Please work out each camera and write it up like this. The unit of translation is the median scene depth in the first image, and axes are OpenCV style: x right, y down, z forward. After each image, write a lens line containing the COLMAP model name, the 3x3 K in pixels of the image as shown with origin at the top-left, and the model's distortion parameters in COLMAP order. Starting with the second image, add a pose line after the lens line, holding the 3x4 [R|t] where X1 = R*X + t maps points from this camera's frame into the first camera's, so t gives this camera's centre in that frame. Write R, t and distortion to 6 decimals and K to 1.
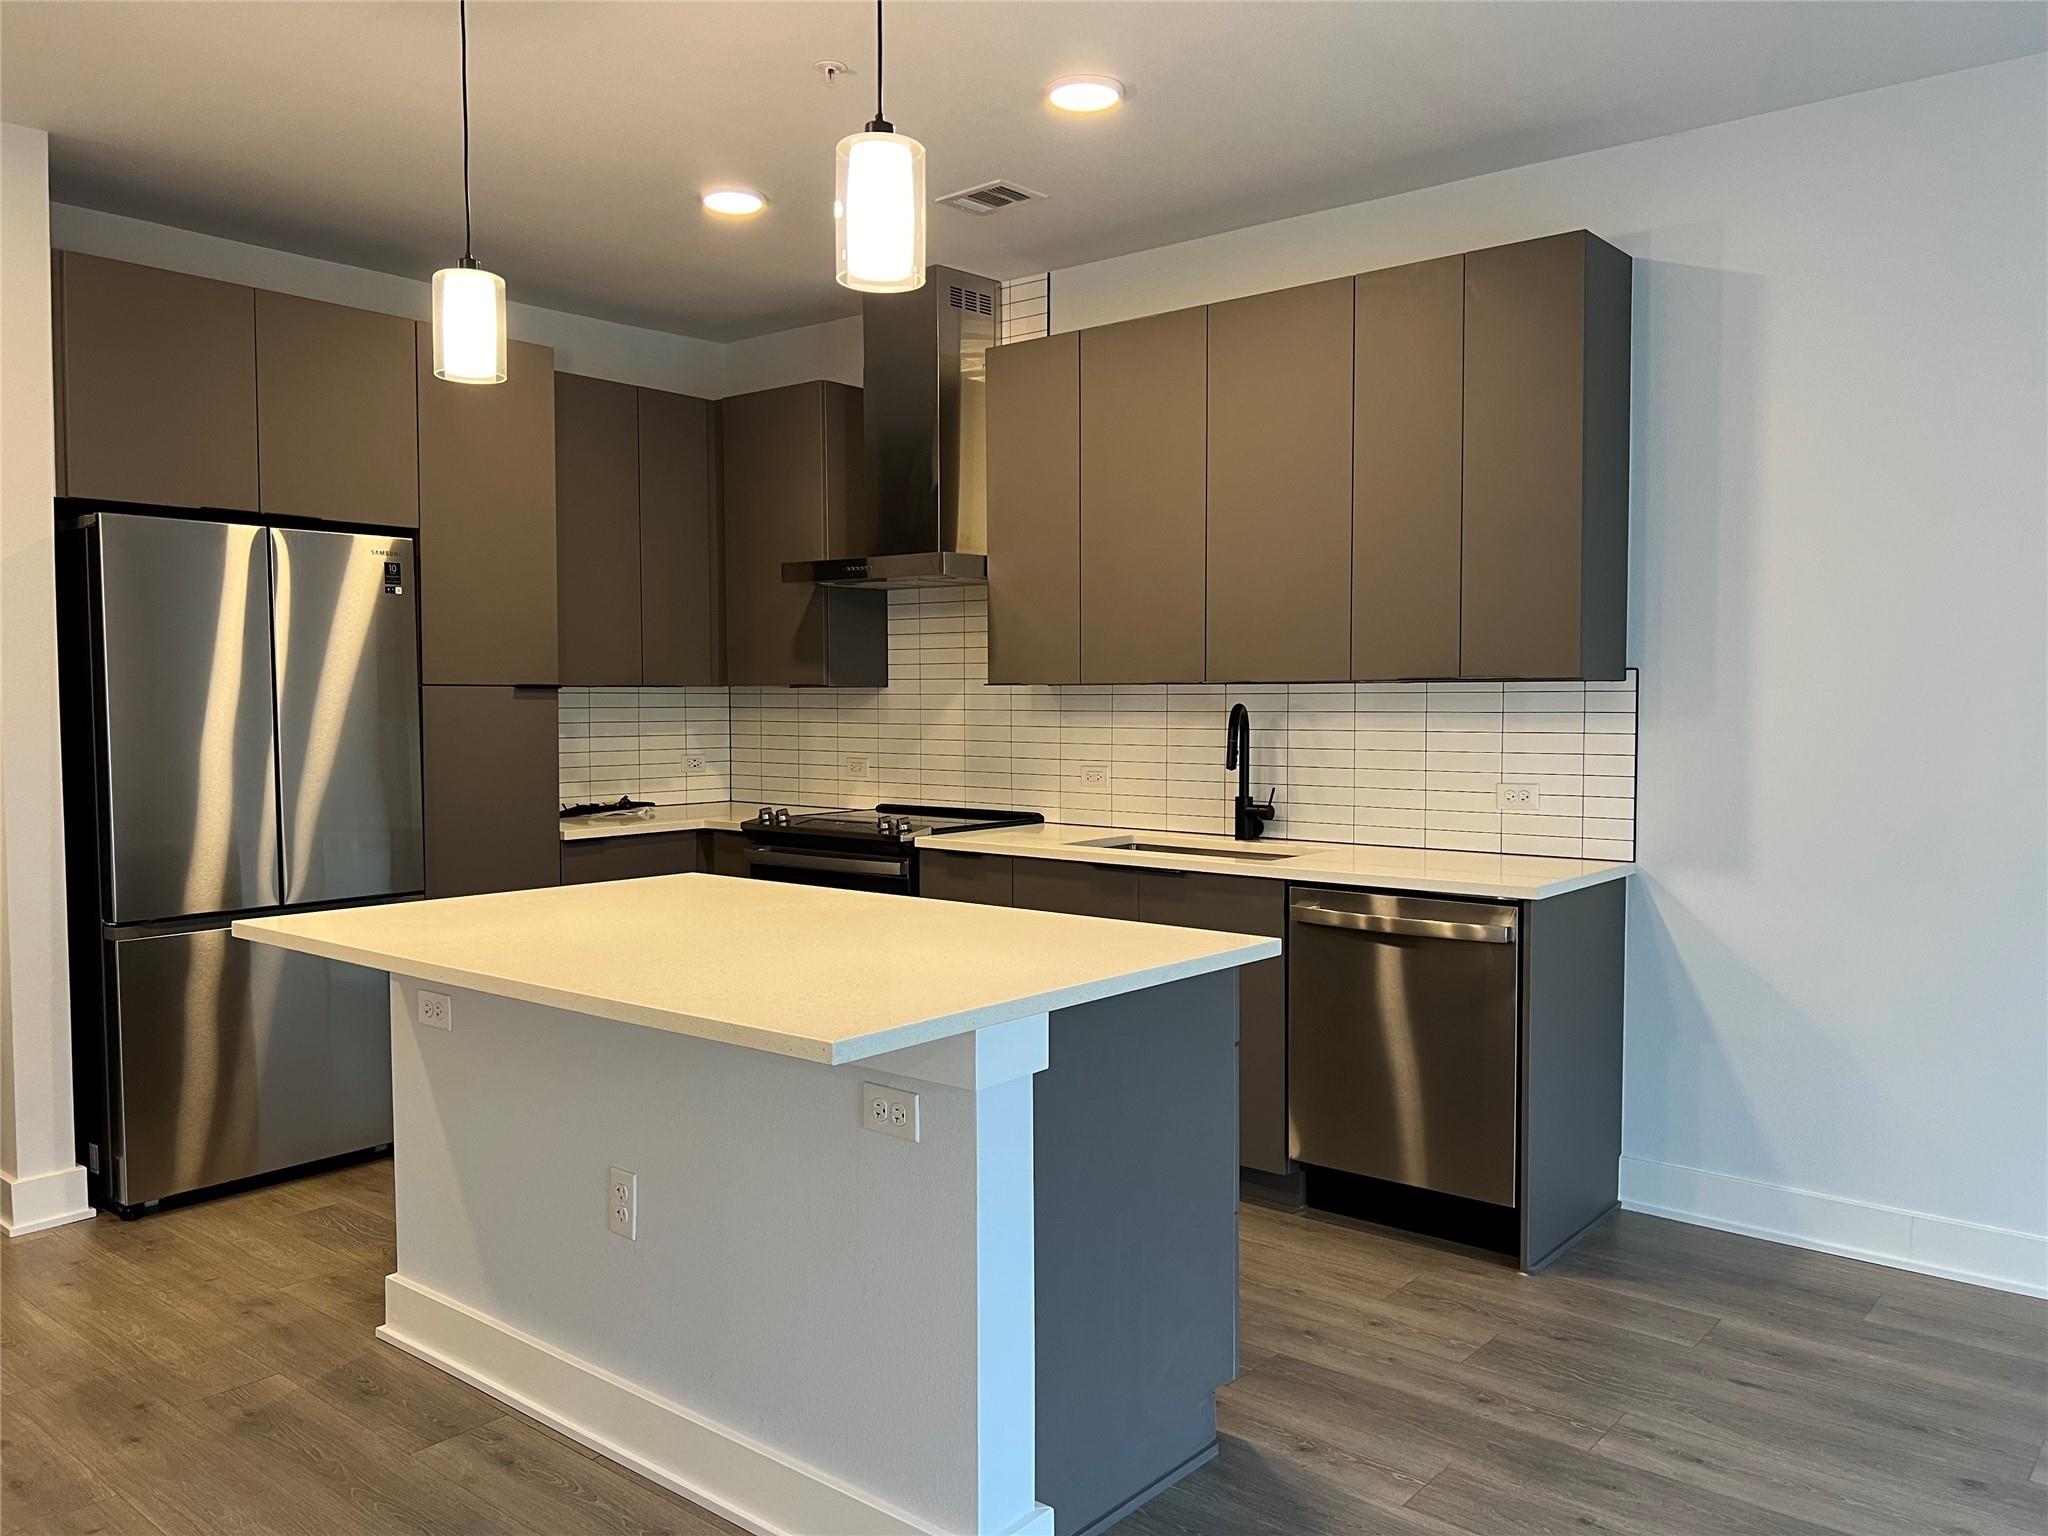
lens RADIAL K [[1527.4, 0, 1044.6], [0, 1527.4, 770.6], [0, 0, 1]] dist [0.083283, -0.104946]
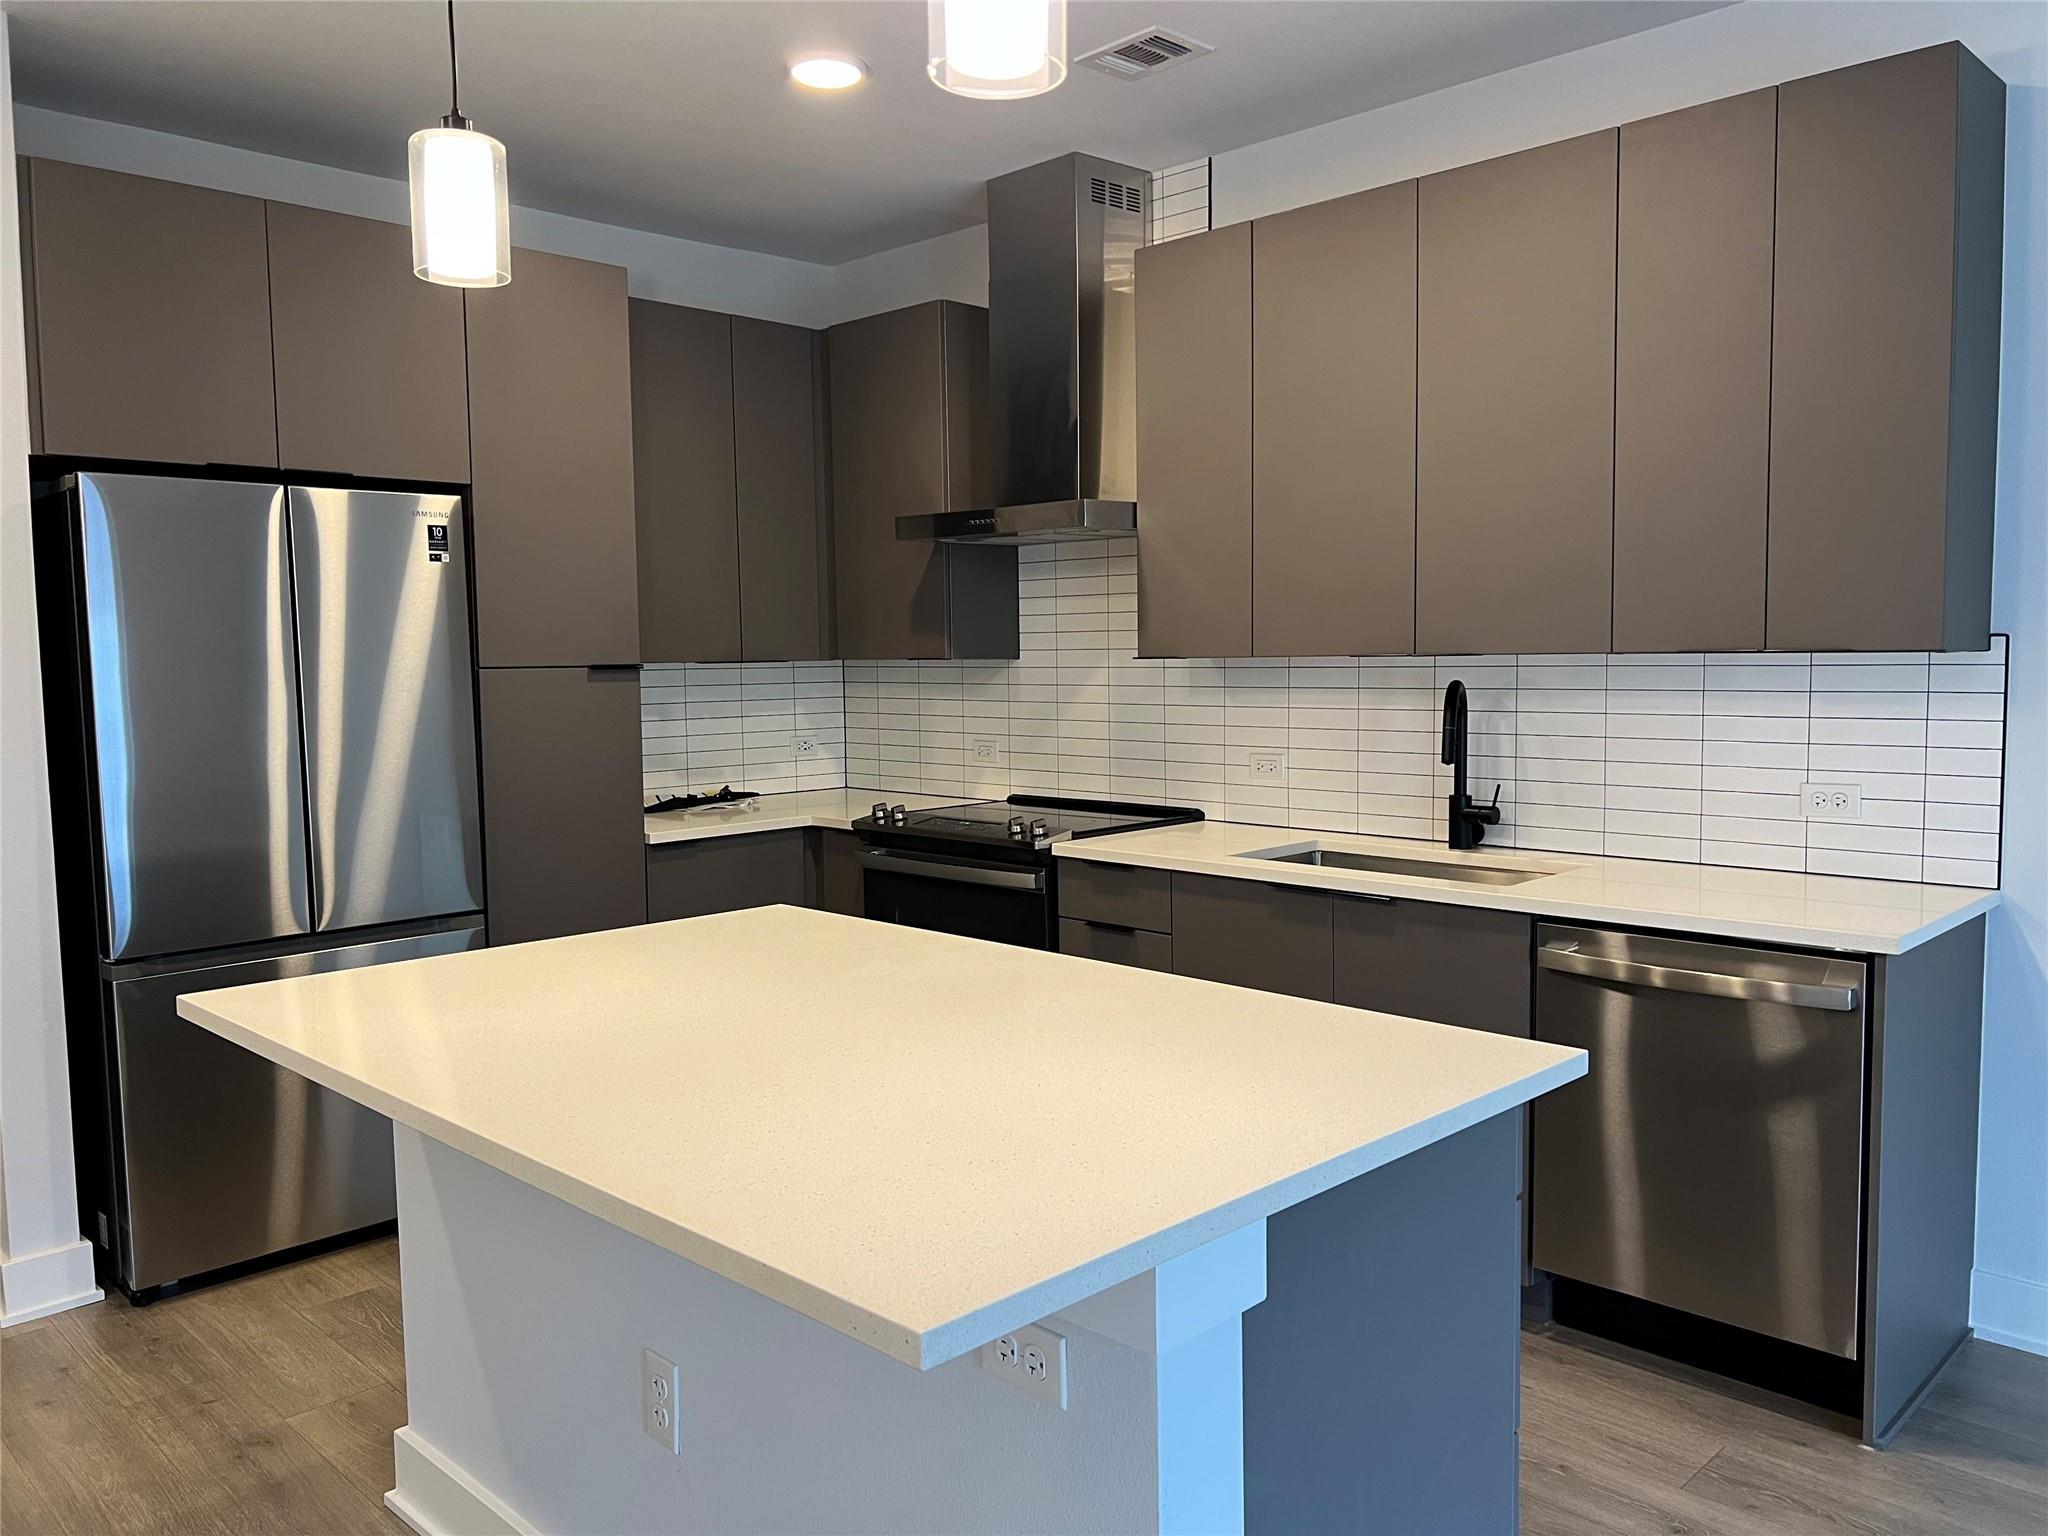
lens RADIAL K [[1527.4, 0, 1044.6], [0, 1527.4, 770.6], [0, 0, 1]] dist [0.083283, -0.104946]
pose [[0.996059, -0.004612, -0.088573, -0.015566], [0.007427, 0.999477, 0.031468, -0.023409], [0.088382, -0.032002, 0.995572, 0.175171]]
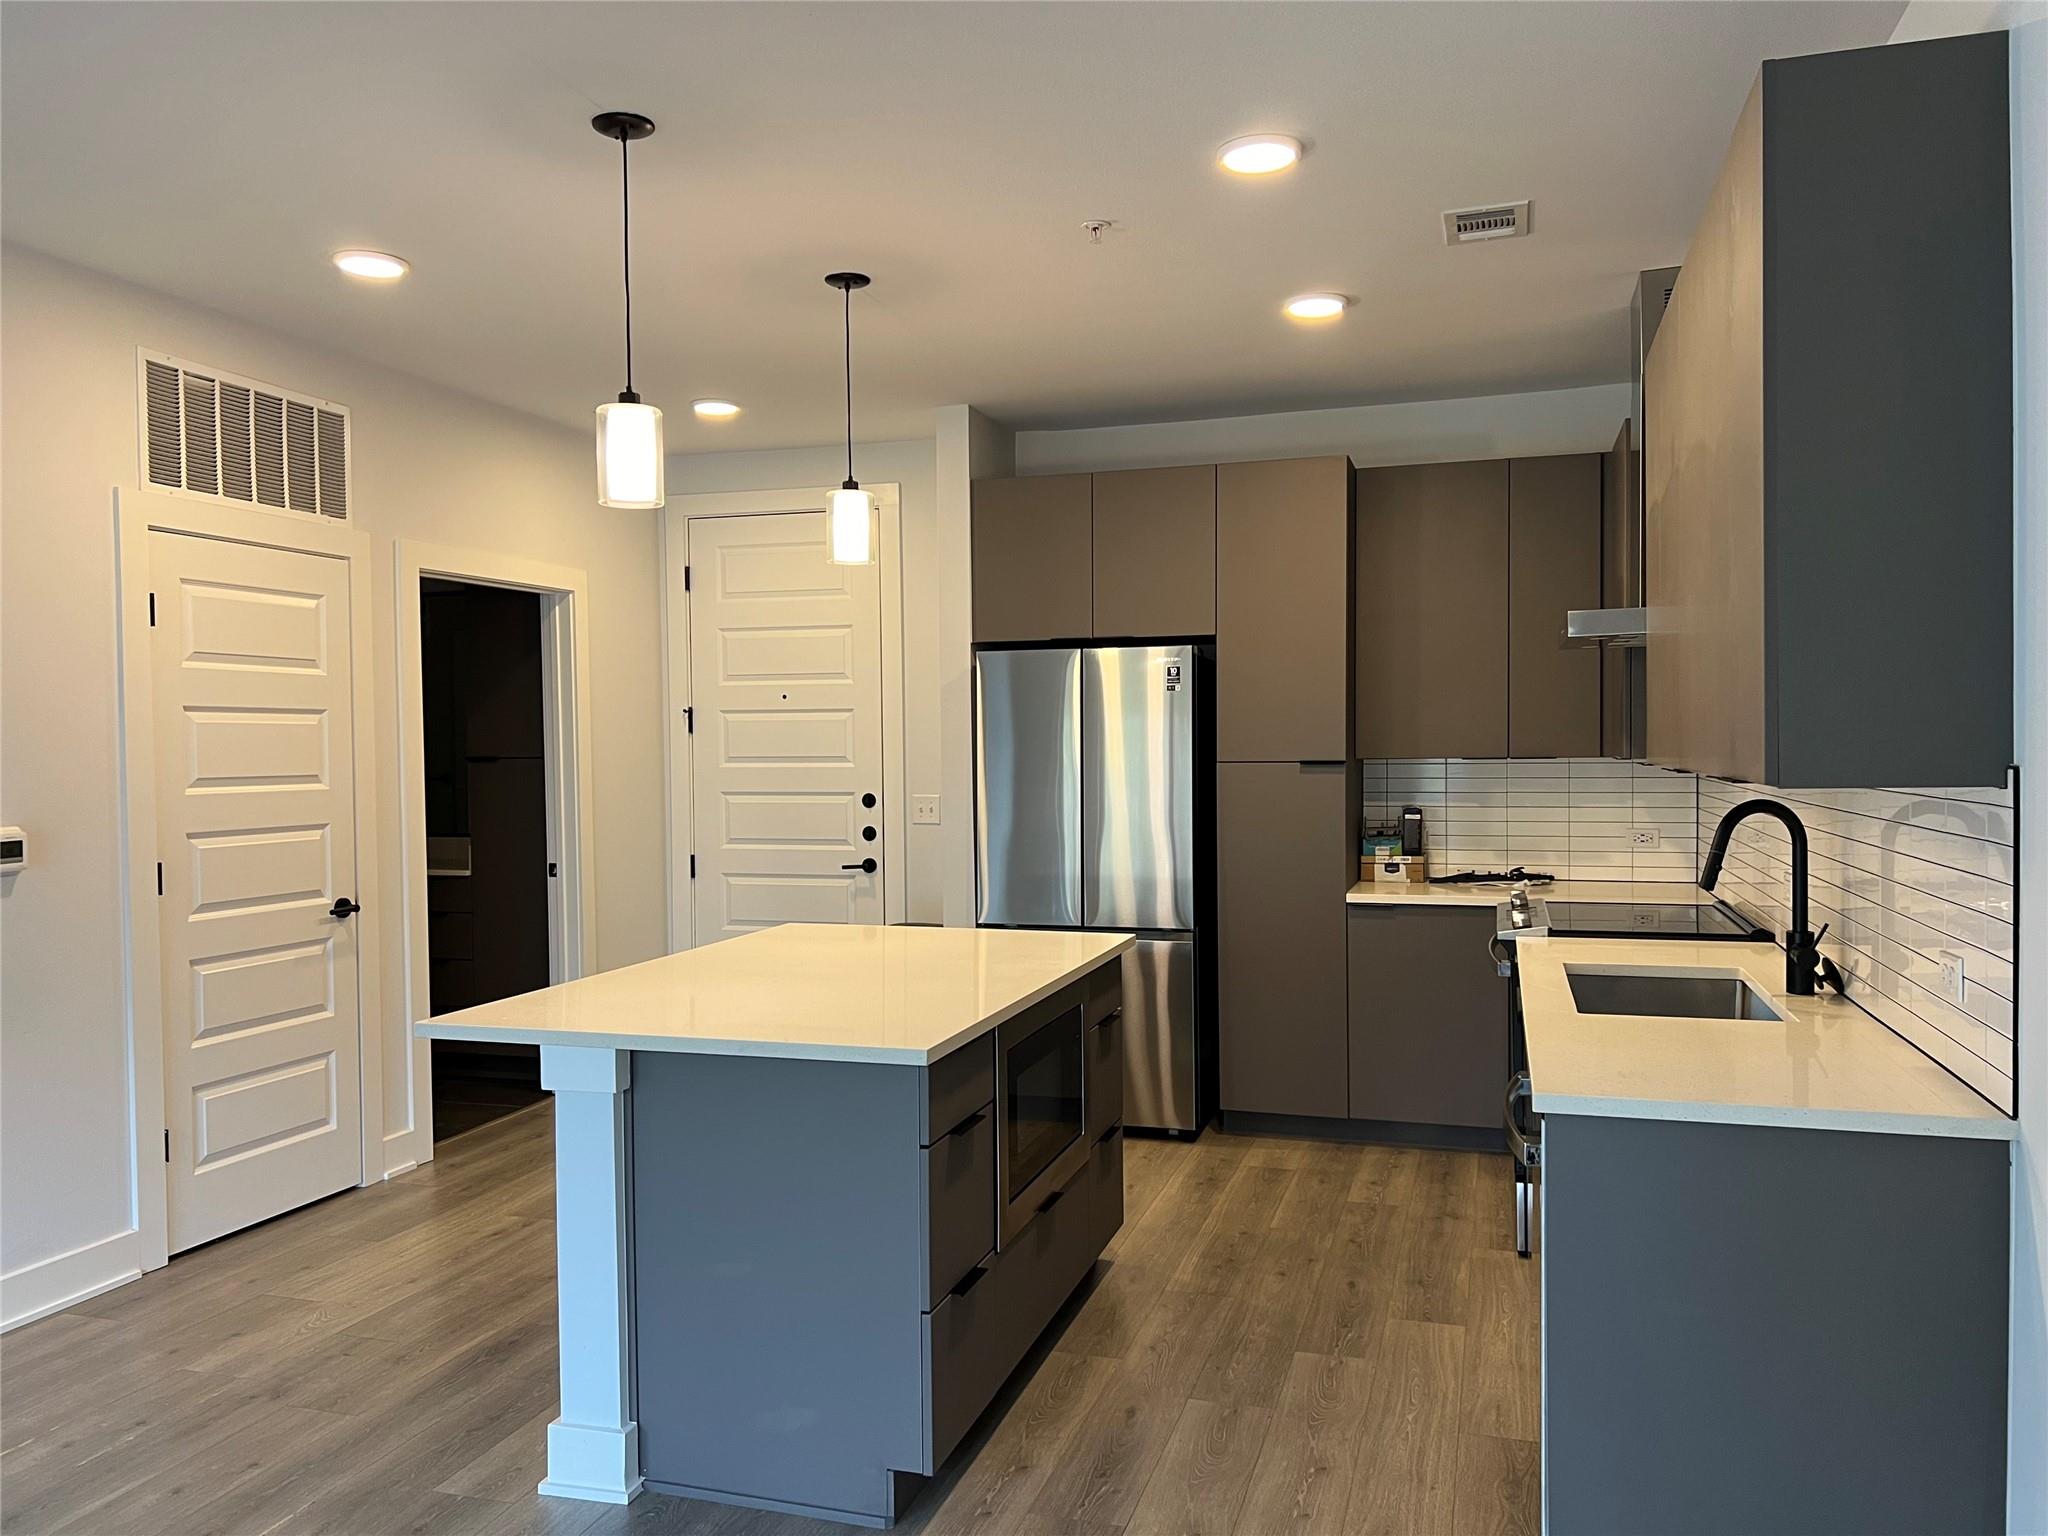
lens RADIAL K [[1528.5, 0, 1024.8], [0, 1528.5, 782.8], [0, 0, 1]] dist [0.078035, -0.107010]
pose [[0.380799, 0.023943, -0.924348, 0.660935], [-0.036292, 0.999281, 0.010933, -0.047059], [0.923945, 0.029383, 0.381395, 0.401573]]
